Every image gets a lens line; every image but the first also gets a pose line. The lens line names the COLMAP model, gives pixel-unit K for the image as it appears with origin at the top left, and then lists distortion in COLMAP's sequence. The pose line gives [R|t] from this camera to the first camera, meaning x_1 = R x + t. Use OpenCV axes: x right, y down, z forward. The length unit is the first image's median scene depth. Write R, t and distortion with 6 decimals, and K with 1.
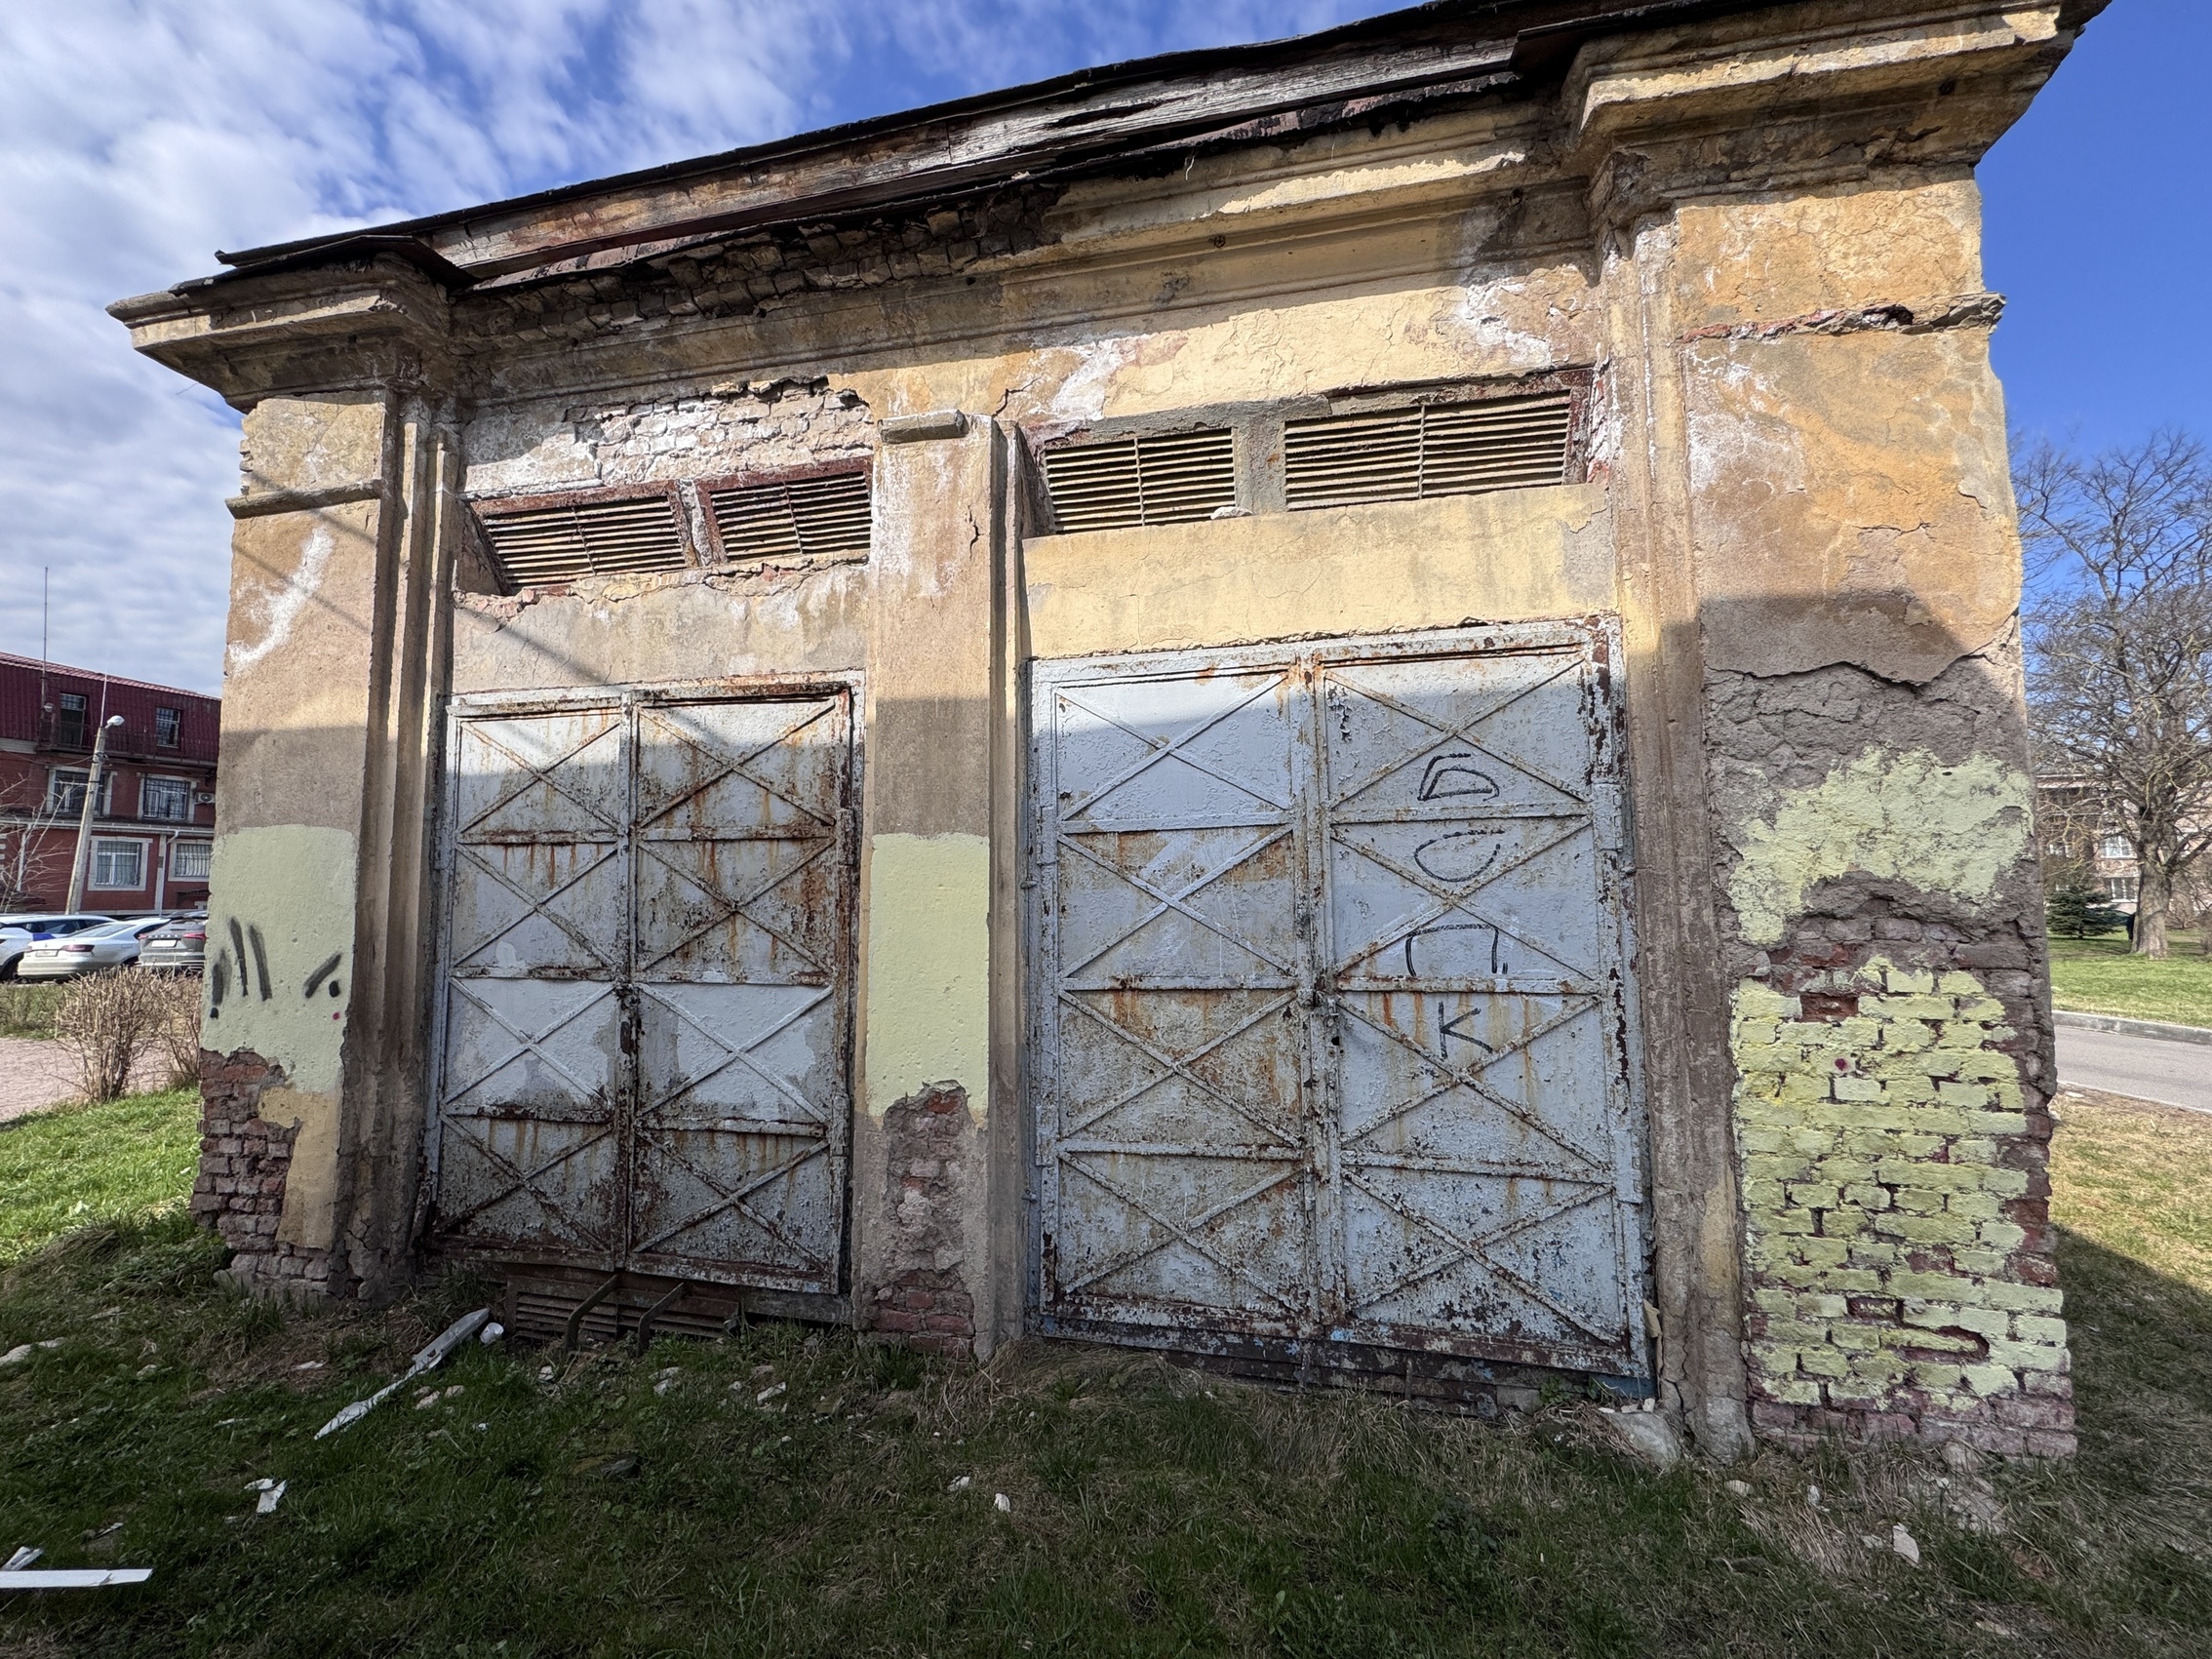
lens RADIAL K [[889.1, 0, 1103.4], [0, 889.1, 829.1], [0, 0, 1]] dist [-0.001850, -0.000084]
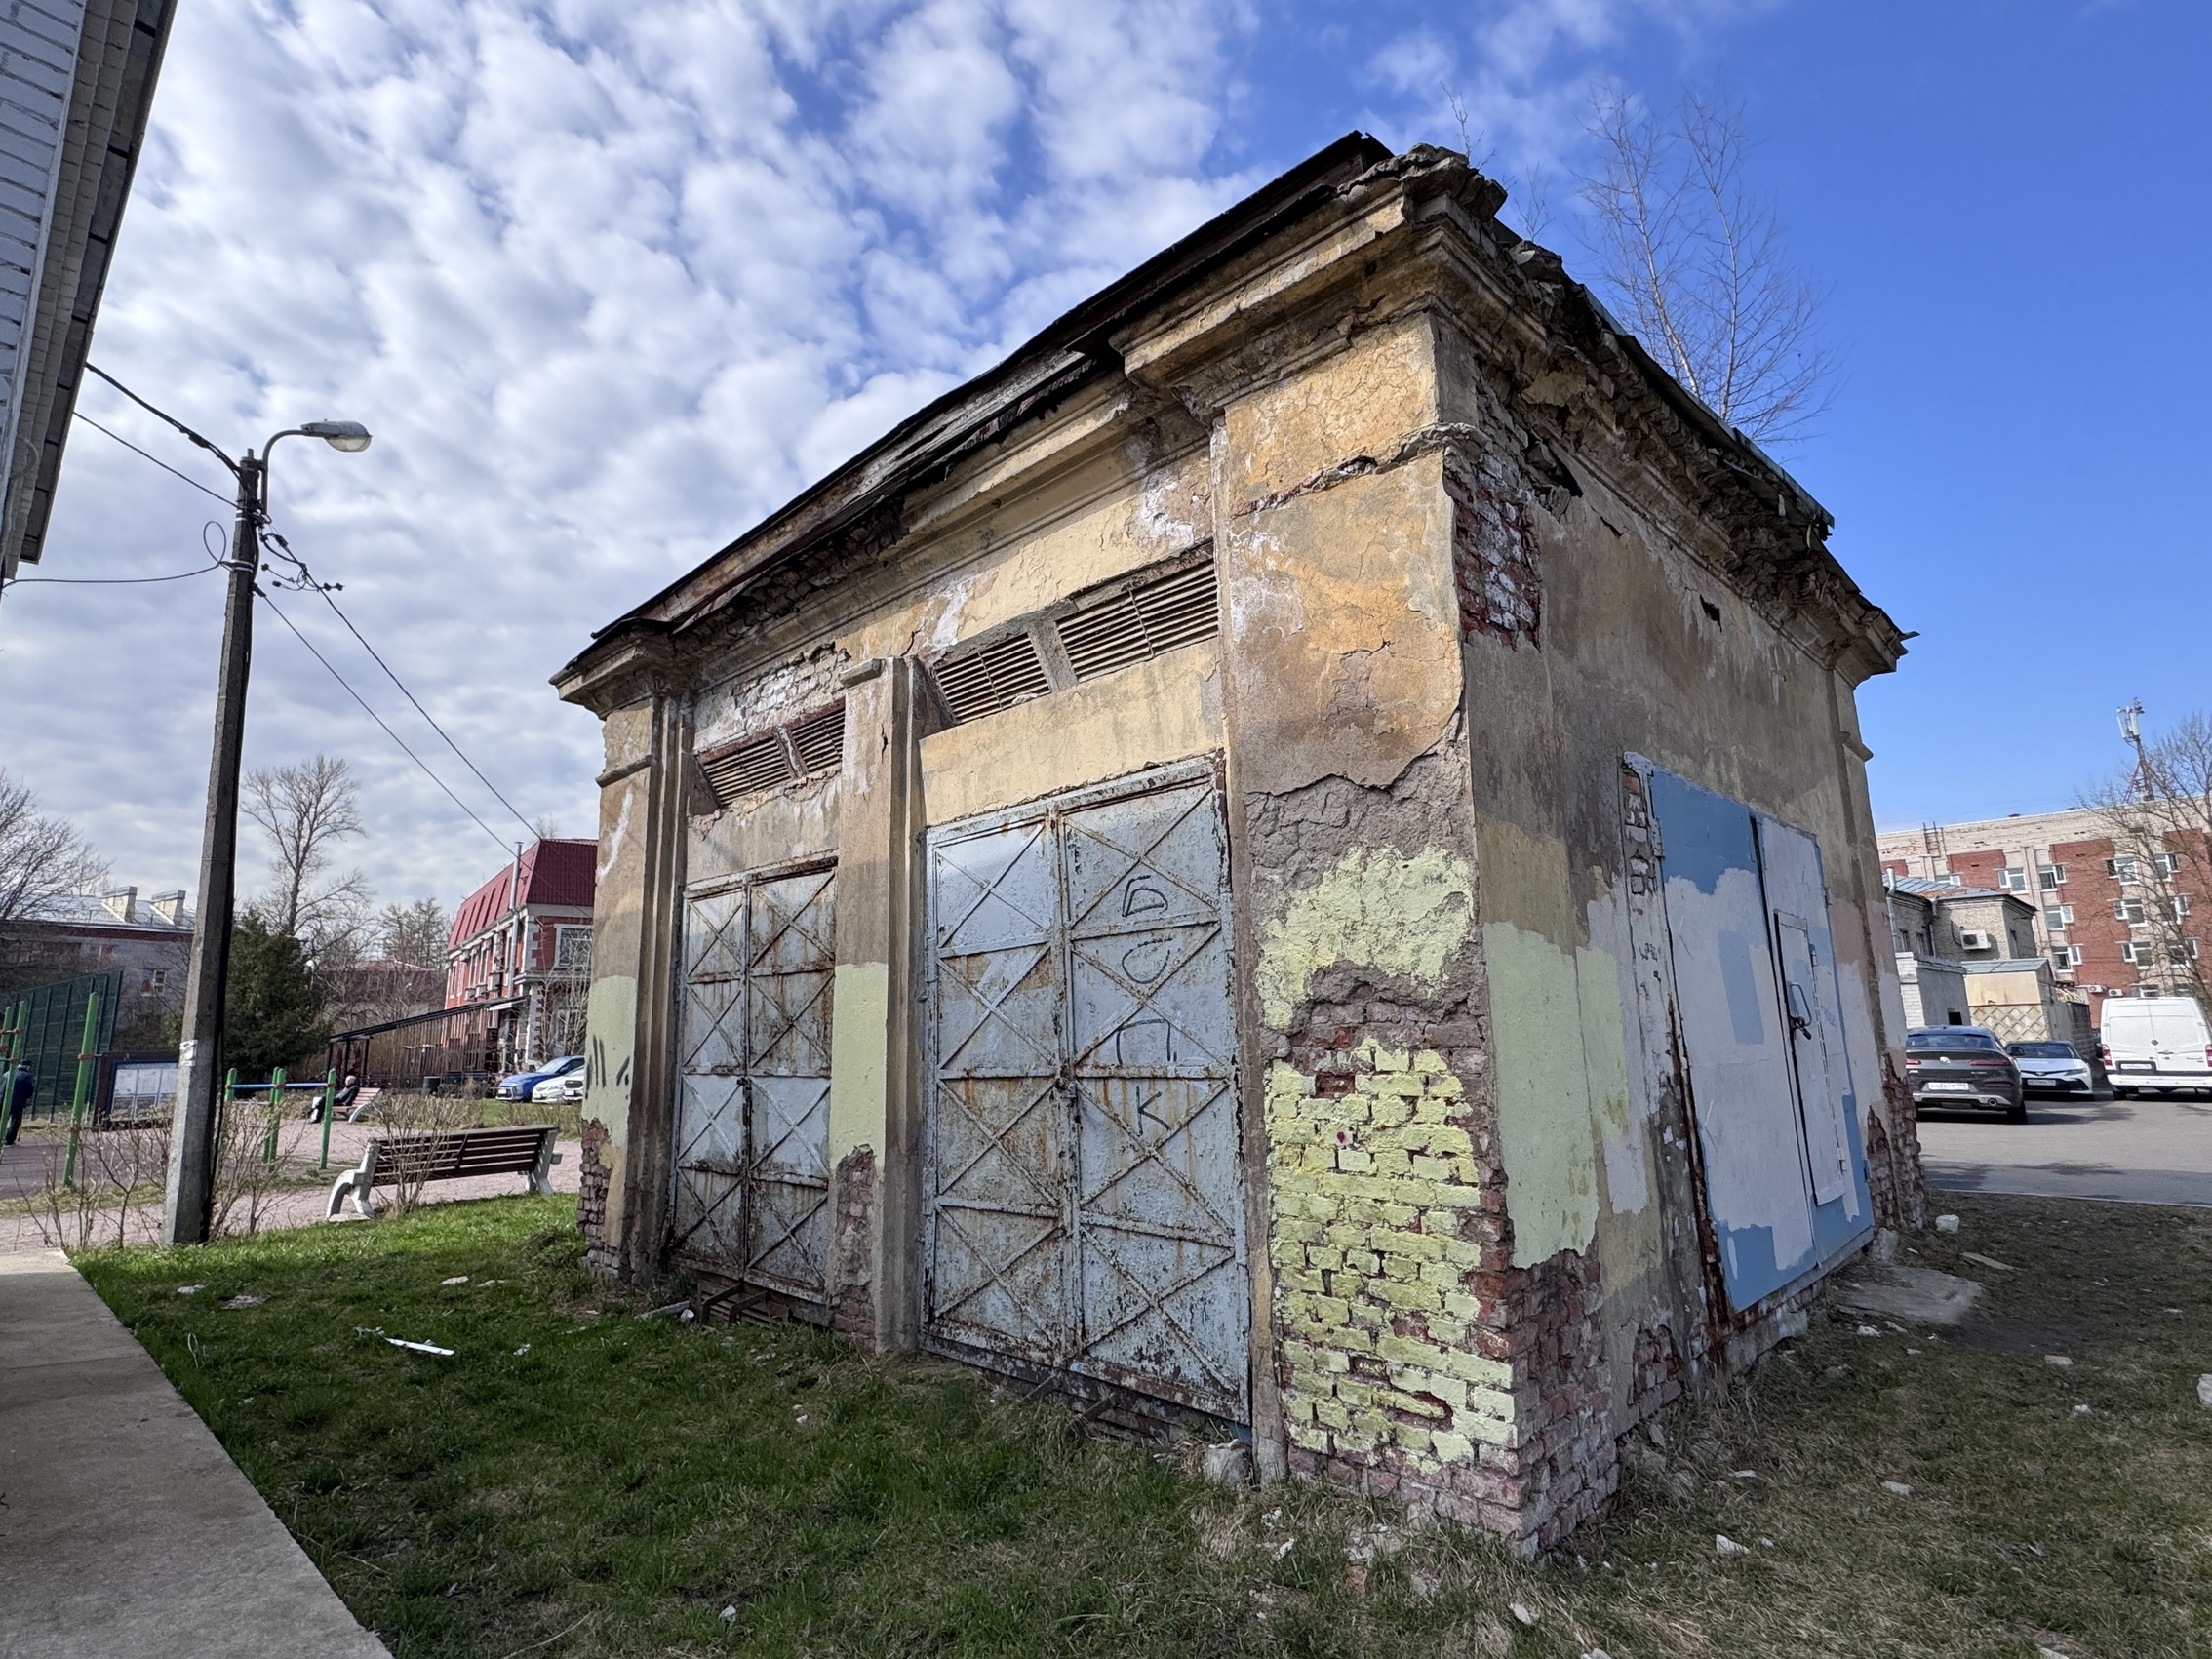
lens RADIAL K [[1111.9, 0, 1099.4], [0, 1111.9, 825.5], [0, 0, 1]] dist [-0.001818, -0.000901]
pose [[0.842452, -0.114269, -0.526514, 1.083902], [0.058294, 0.990845, -0.121769, 0.025541], [0.535608, 0.071892, 0.841401, -0.281465]]
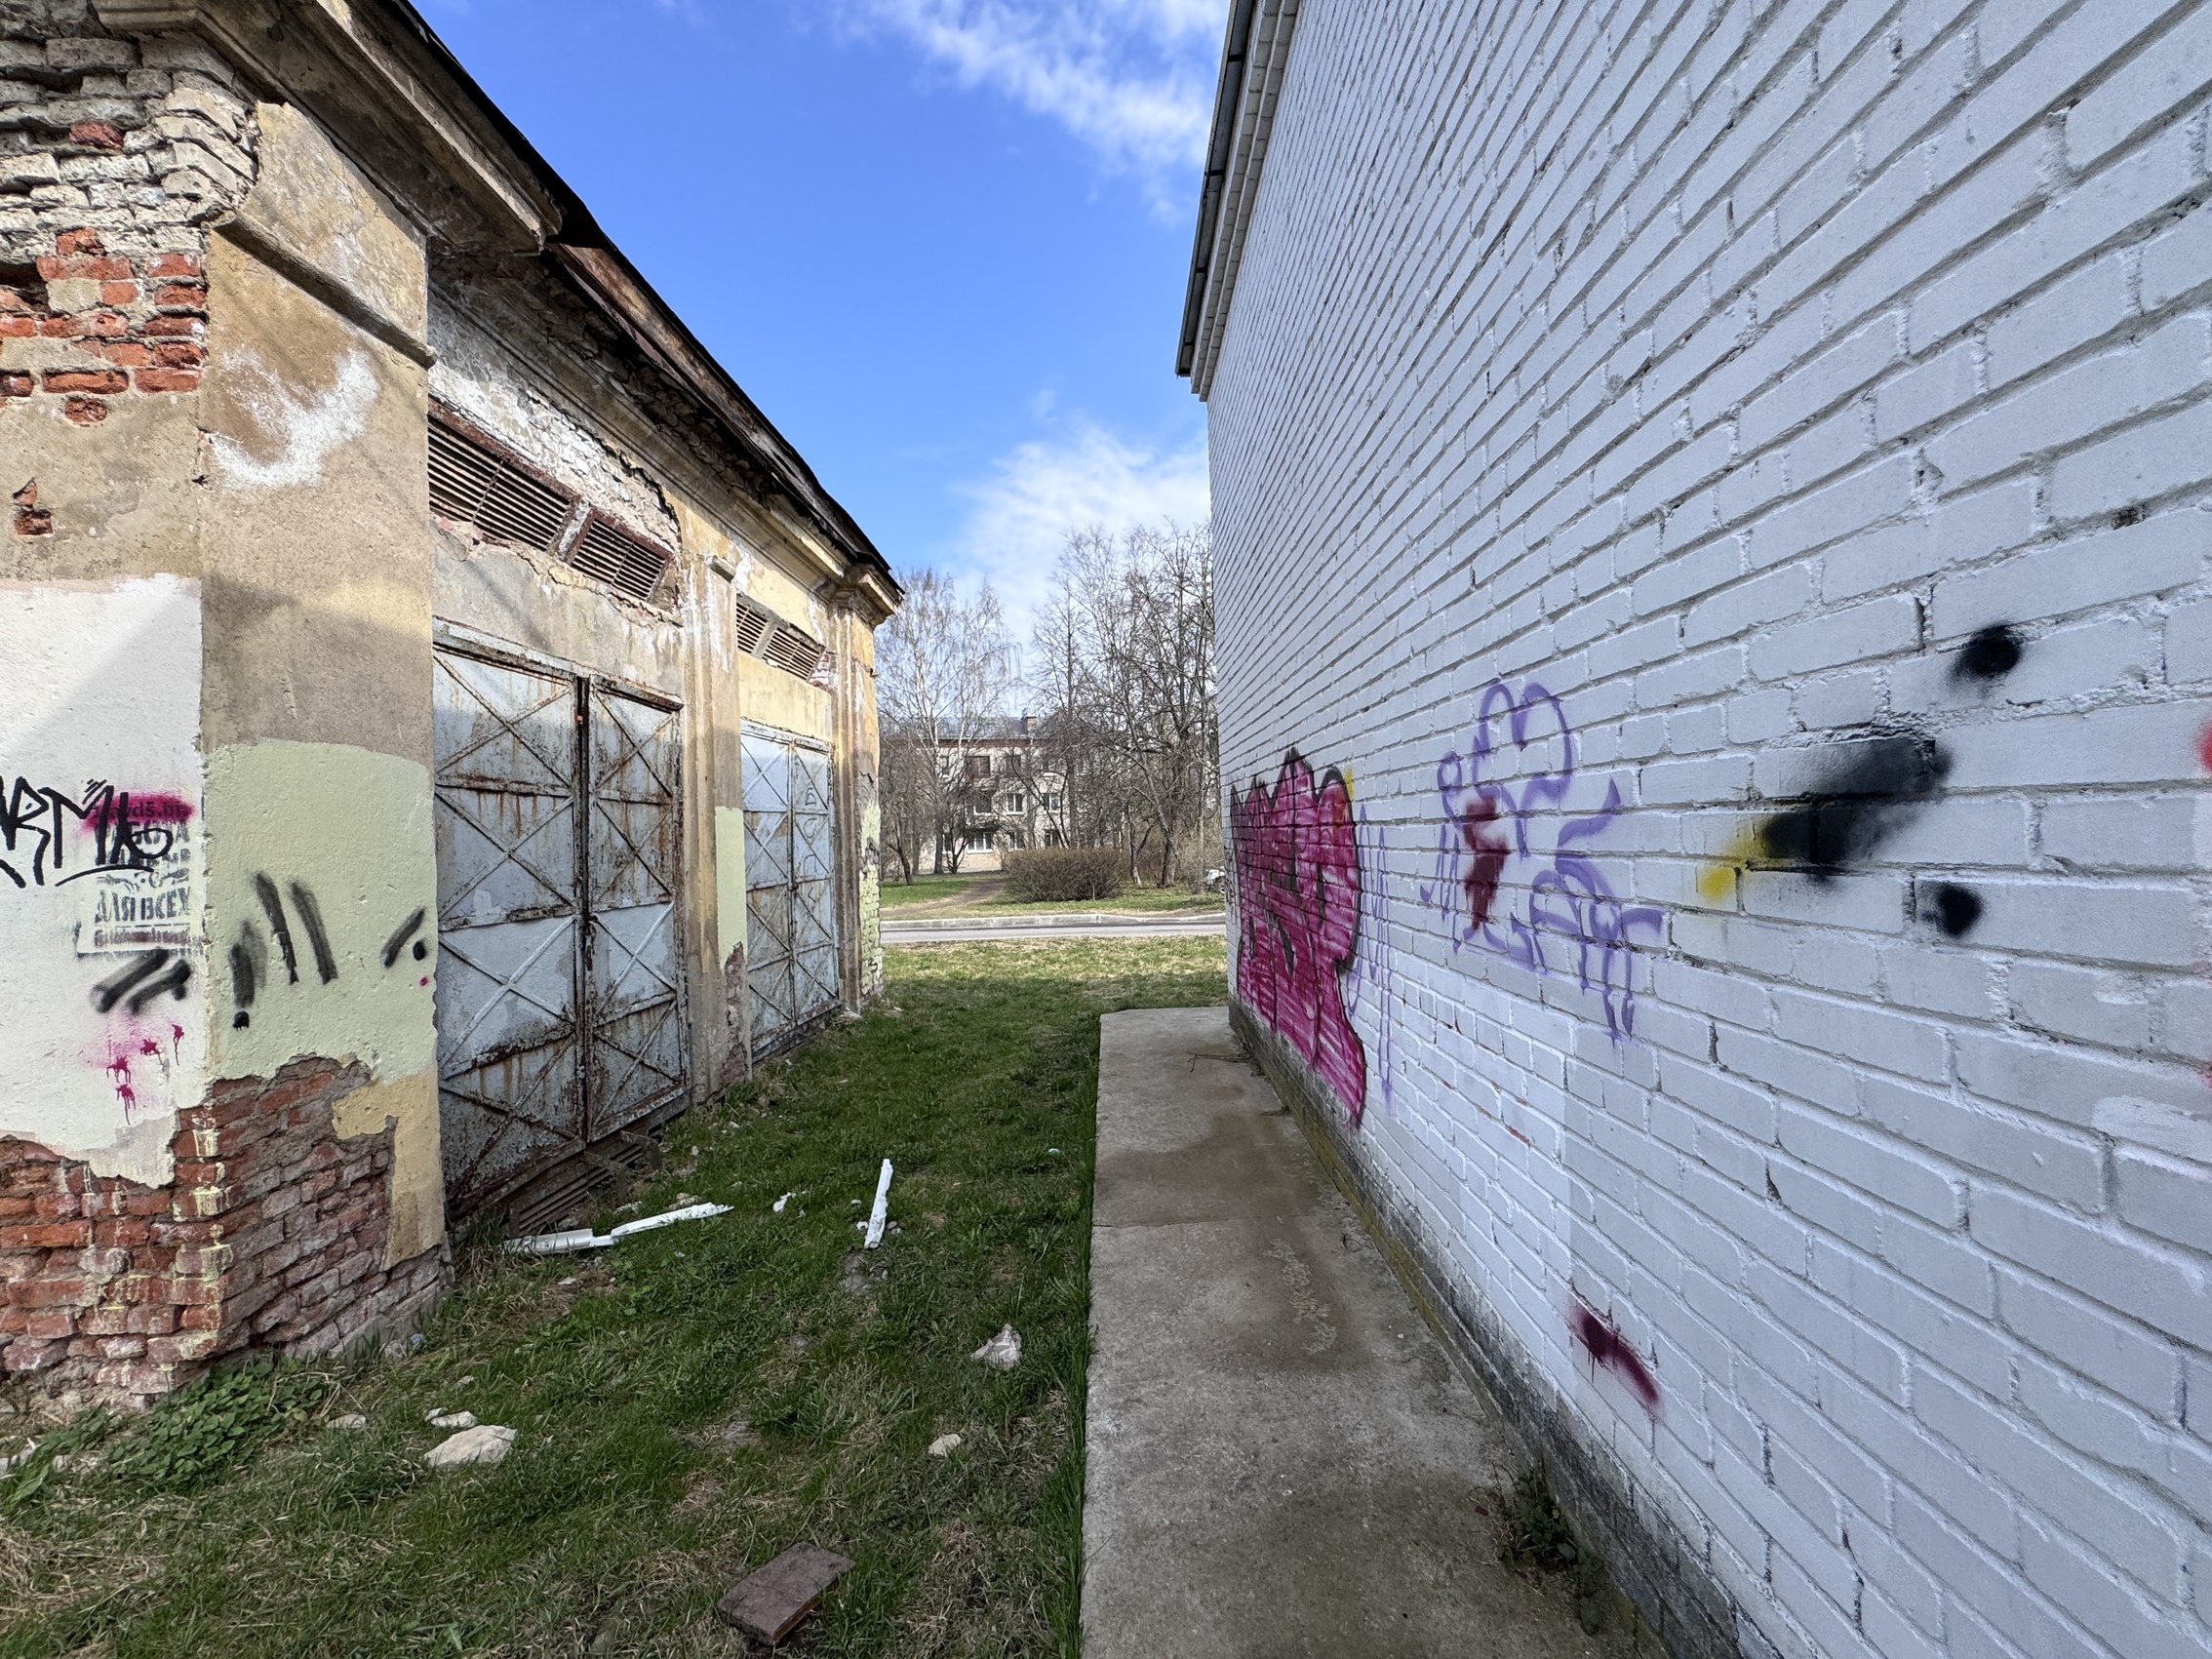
lens RADIAL K [[884.7, 0, 1109.4], [0, 884.7, 827.5], [0, 0, 1]] dist [-0.001444, 0.000109]
pose [[-0.196077, 0.024742, 0.980276, -2.127337], [-0.043986, 0.998453, -0.033999, 0.073446], [-0.979601, -0.049785, -0.194686, 0.615679]]
